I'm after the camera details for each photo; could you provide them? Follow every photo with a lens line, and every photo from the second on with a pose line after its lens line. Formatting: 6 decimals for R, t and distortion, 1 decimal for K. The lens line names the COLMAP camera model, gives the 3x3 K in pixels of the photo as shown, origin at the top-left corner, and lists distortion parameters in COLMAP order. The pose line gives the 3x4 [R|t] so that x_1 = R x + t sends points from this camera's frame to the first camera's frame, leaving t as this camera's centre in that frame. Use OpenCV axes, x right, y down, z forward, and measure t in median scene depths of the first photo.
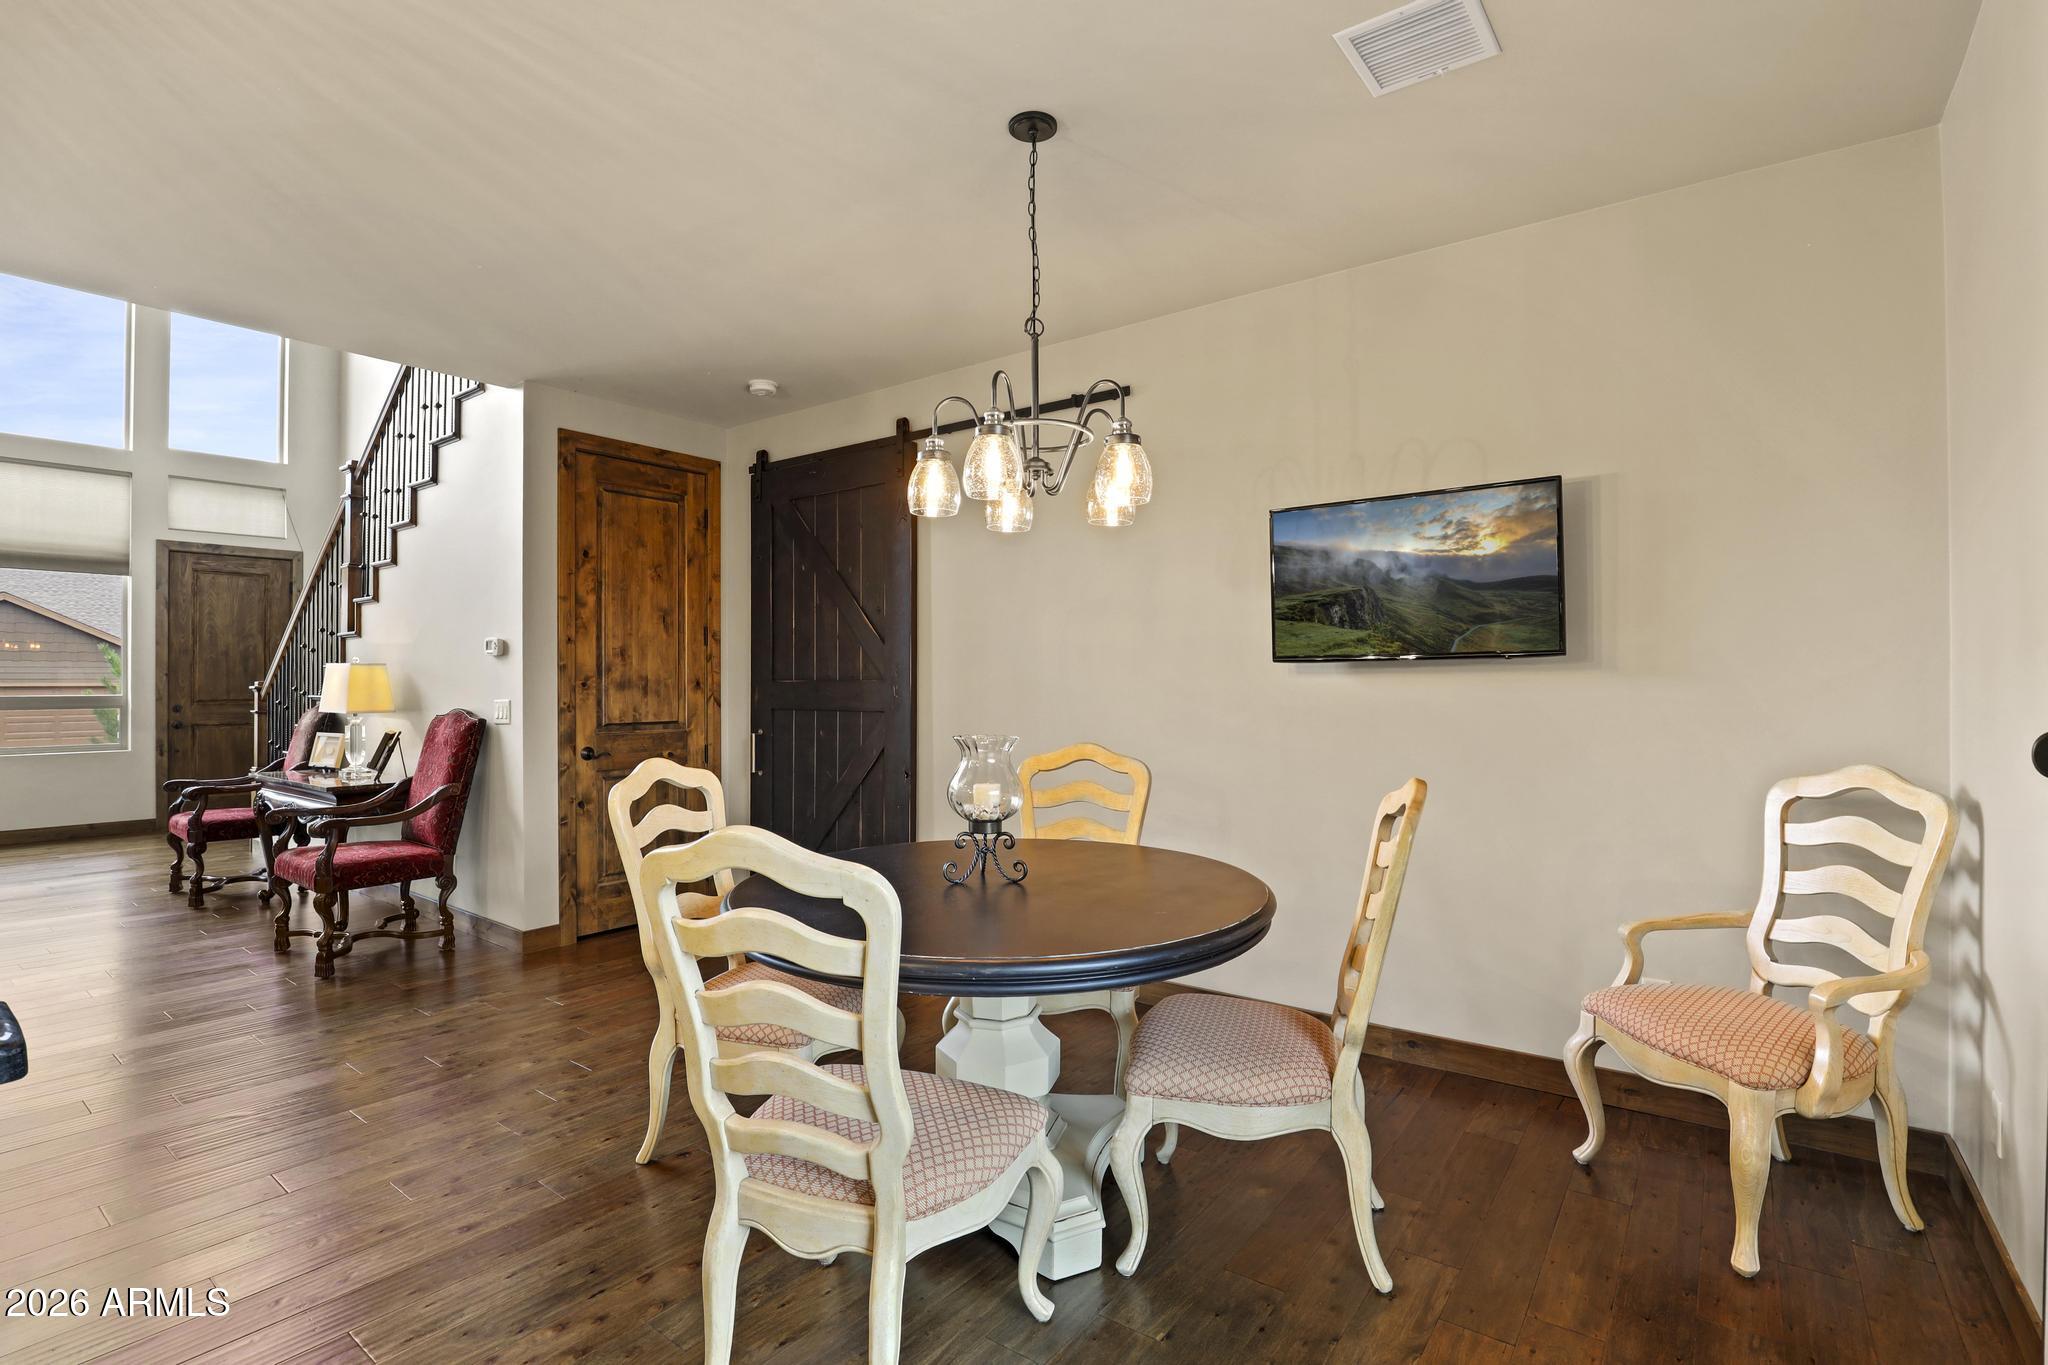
lens RADIAL K [[957.3, 0, 1021.5], [0, 957.3, 676.7], [0, 0, 1]] dist [-0.034656, 0.005460]
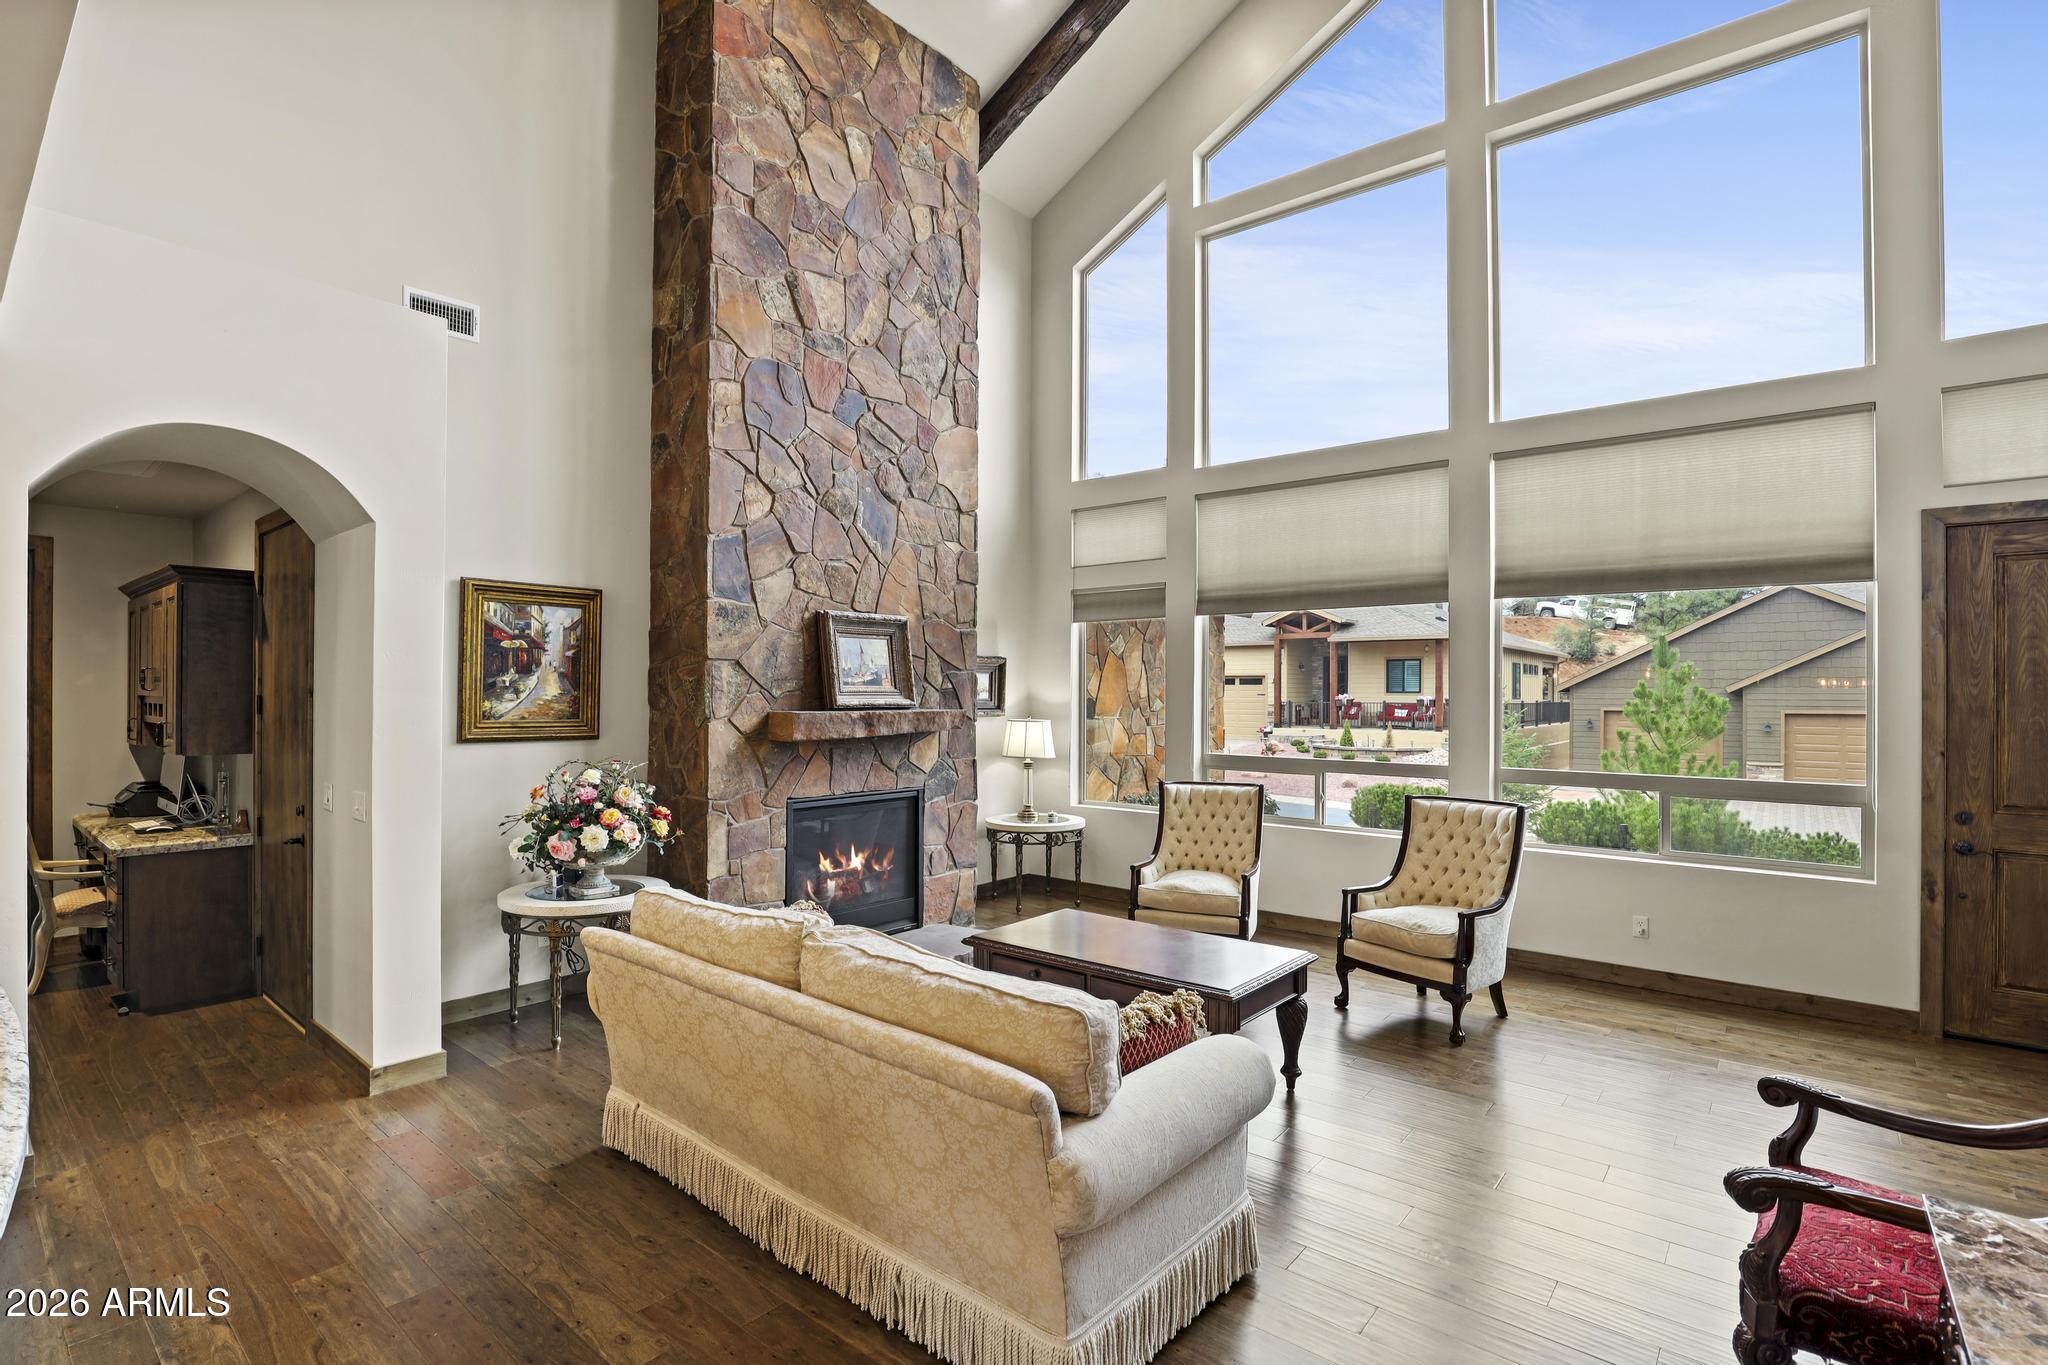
lens RADIAL K [[957.3, 0, 1010.4], [0, 957.3, 690.4], [0, 0, 1]] dist [-0.034656, 0.005460]
pose [[-0.046011, -0.004255, -0.998932, -0.344692], [-0.001185, 0.999990, -0.004205, -0.036231], [0.998940, 0.000991, -0.046016, 0.475672]]
